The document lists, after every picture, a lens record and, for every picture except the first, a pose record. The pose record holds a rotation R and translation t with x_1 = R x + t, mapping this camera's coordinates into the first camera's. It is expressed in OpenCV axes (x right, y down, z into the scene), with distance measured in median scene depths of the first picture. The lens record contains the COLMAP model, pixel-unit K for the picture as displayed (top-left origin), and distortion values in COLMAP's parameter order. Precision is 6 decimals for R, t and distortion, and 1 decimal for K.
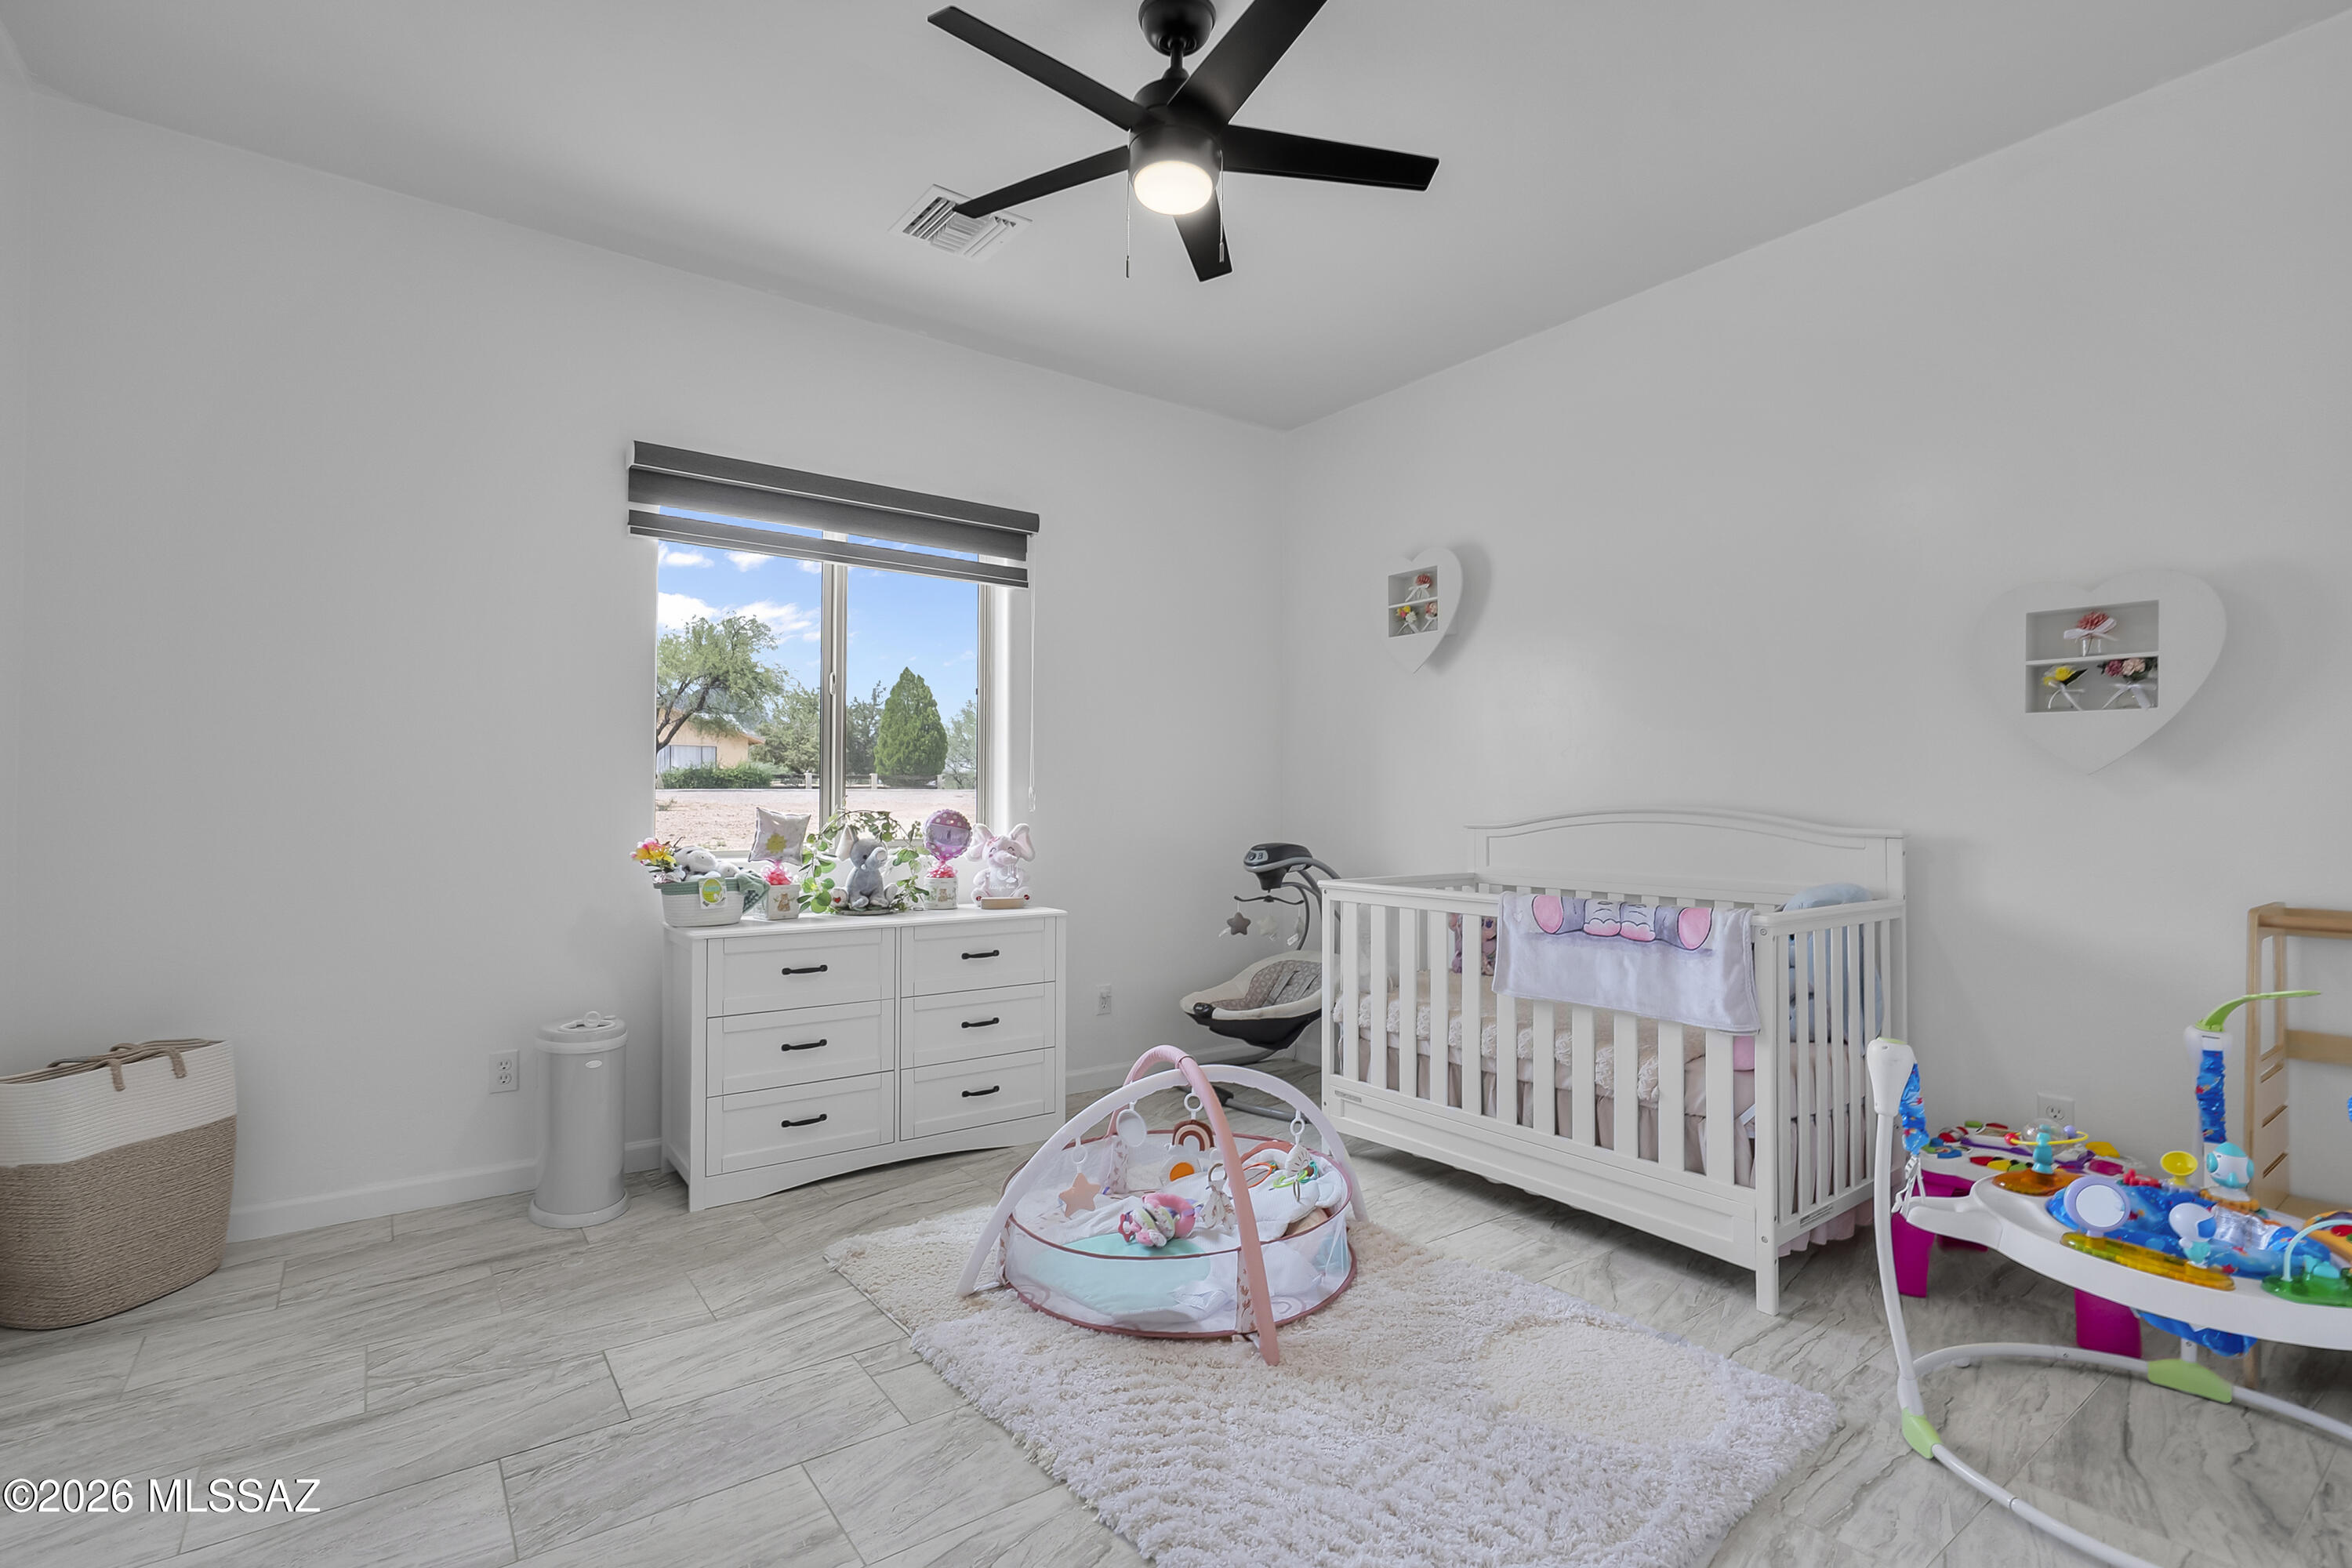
lens RADIAL K [[1097.7, 0, 1172.7], [0, 1097.7, 784.9], [0, 0, 1]] dist [-0.006178, 0.002014]
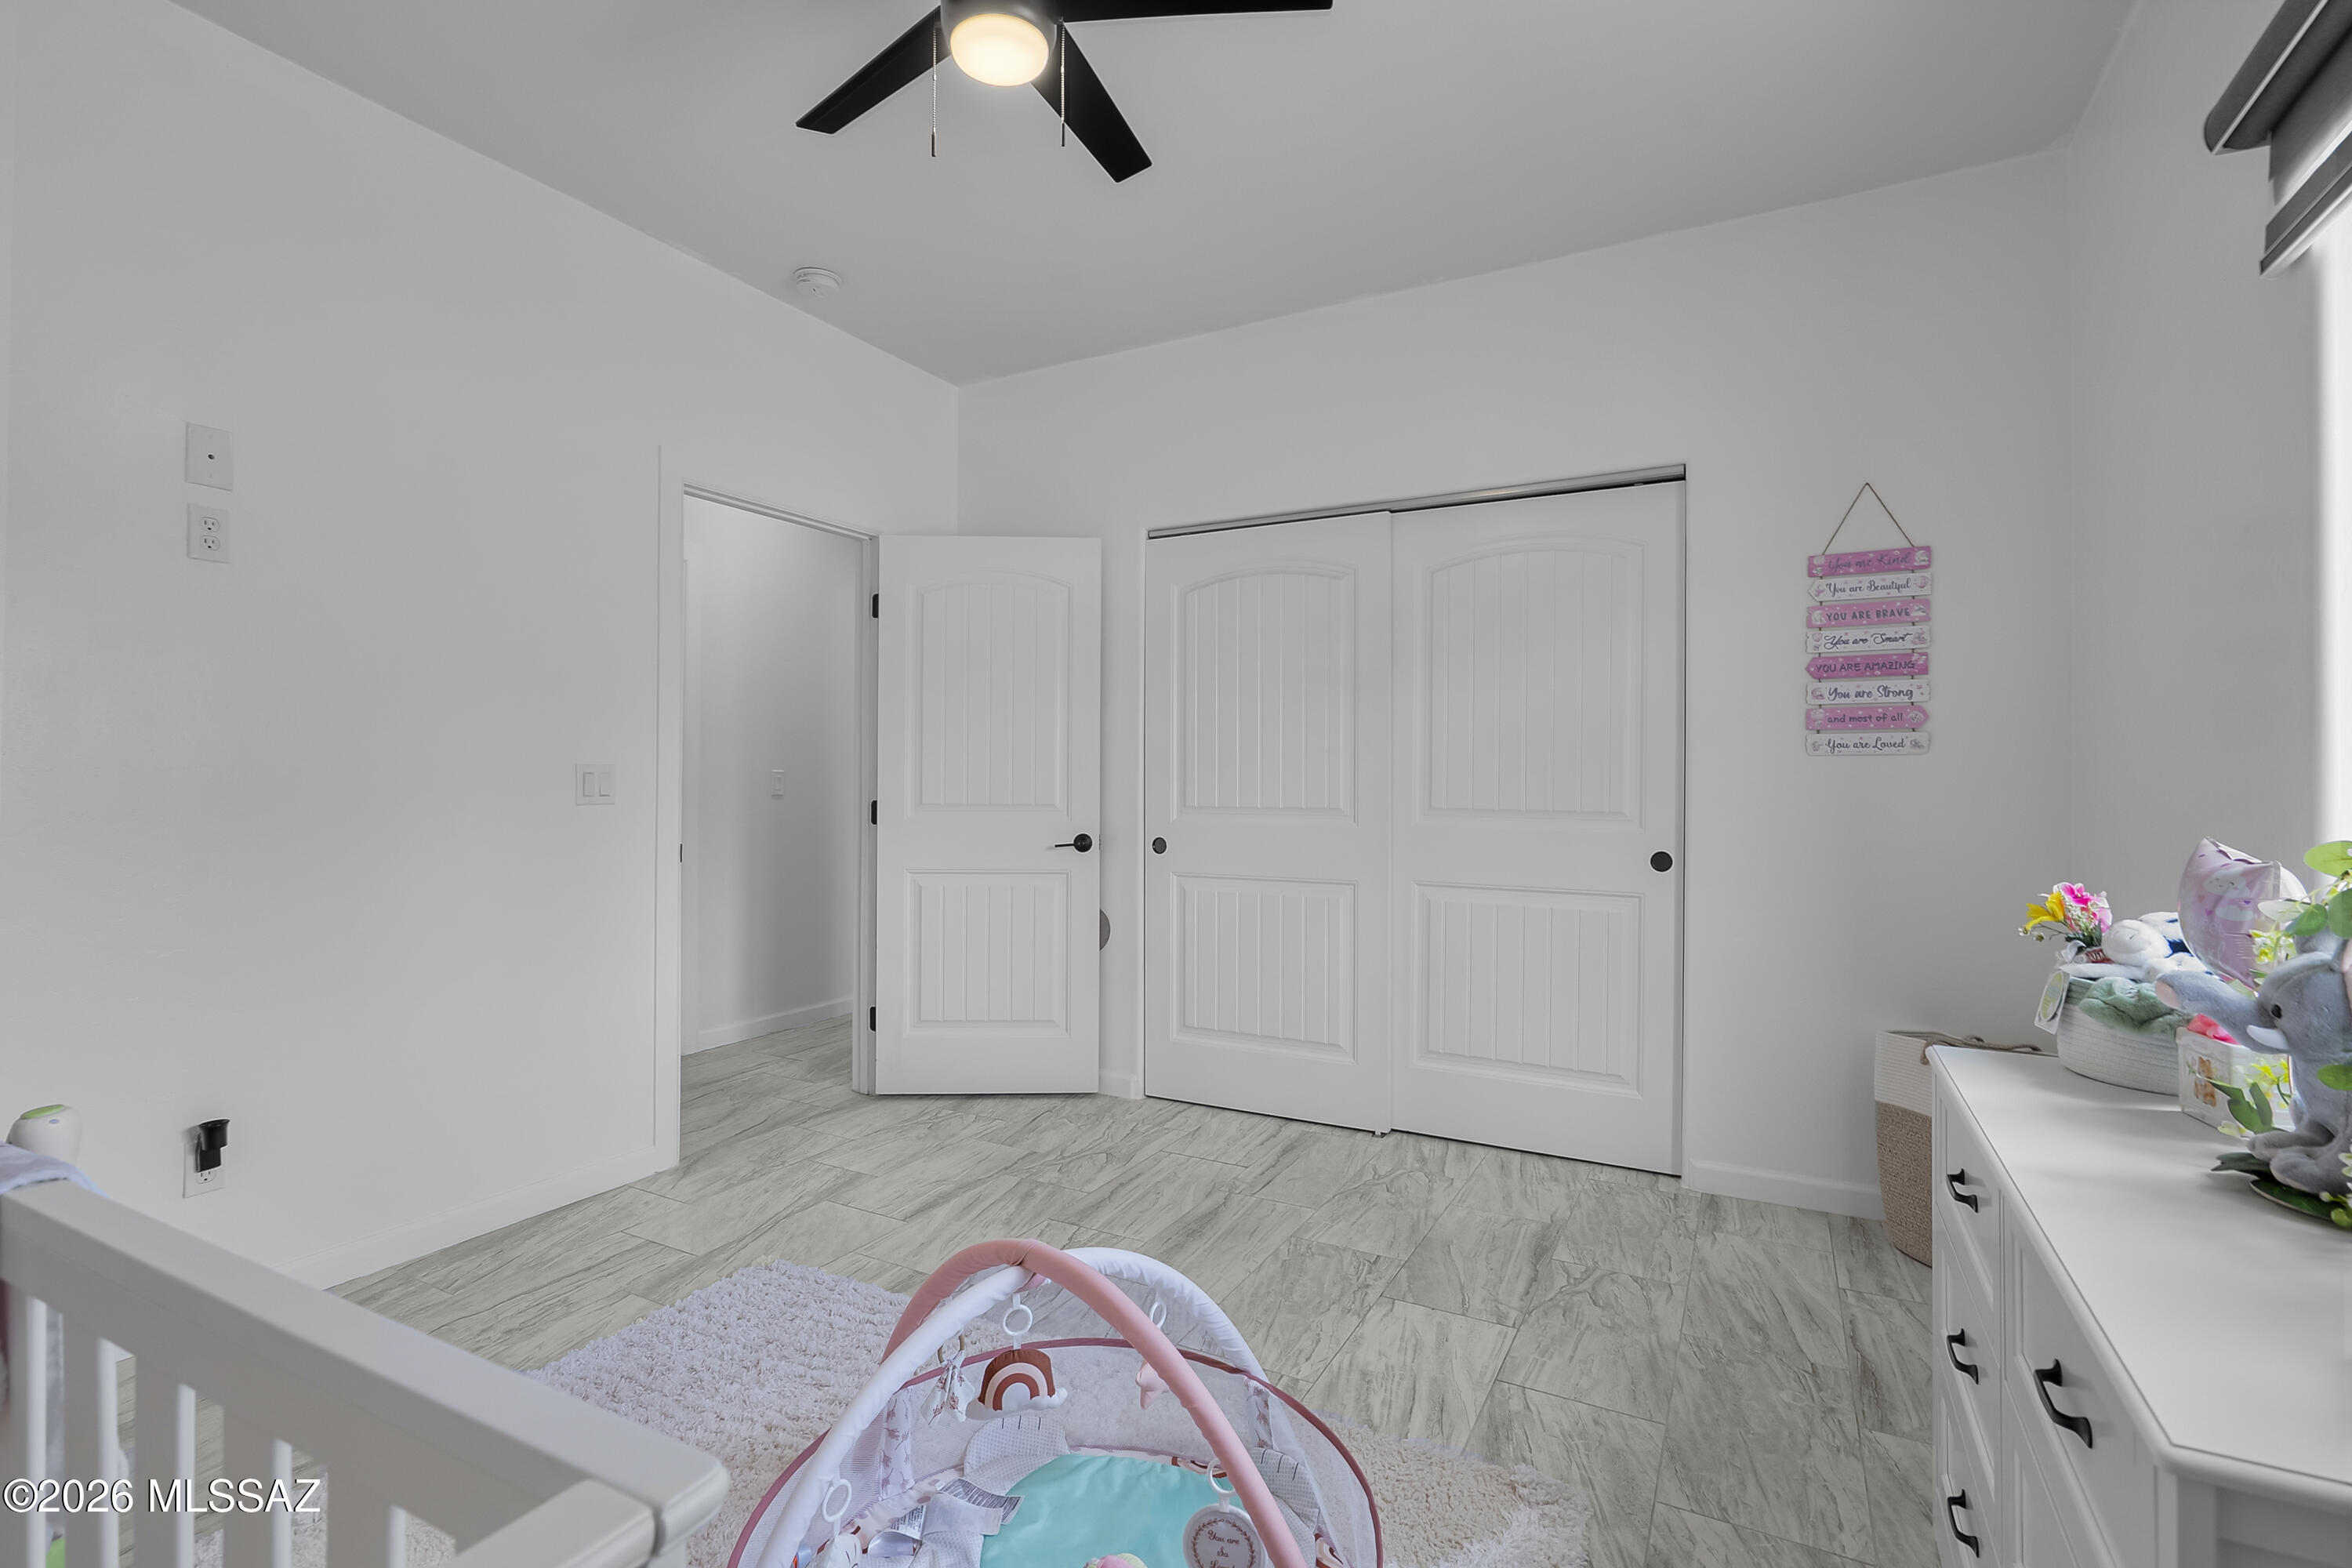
lens RADIAL K [[1097.7, 0, 1180.8], [0, 1097.7, 787.3], [0, 0, 1]] dist [-0.006178, 0.002014]
pose [[-0.911071, -0.006152, -0.412204, 0.212429], [0.002199, 0.999802, -0.019784, 0.017091], [0.412244, -0.018931, -0.910877, 1.845441]]
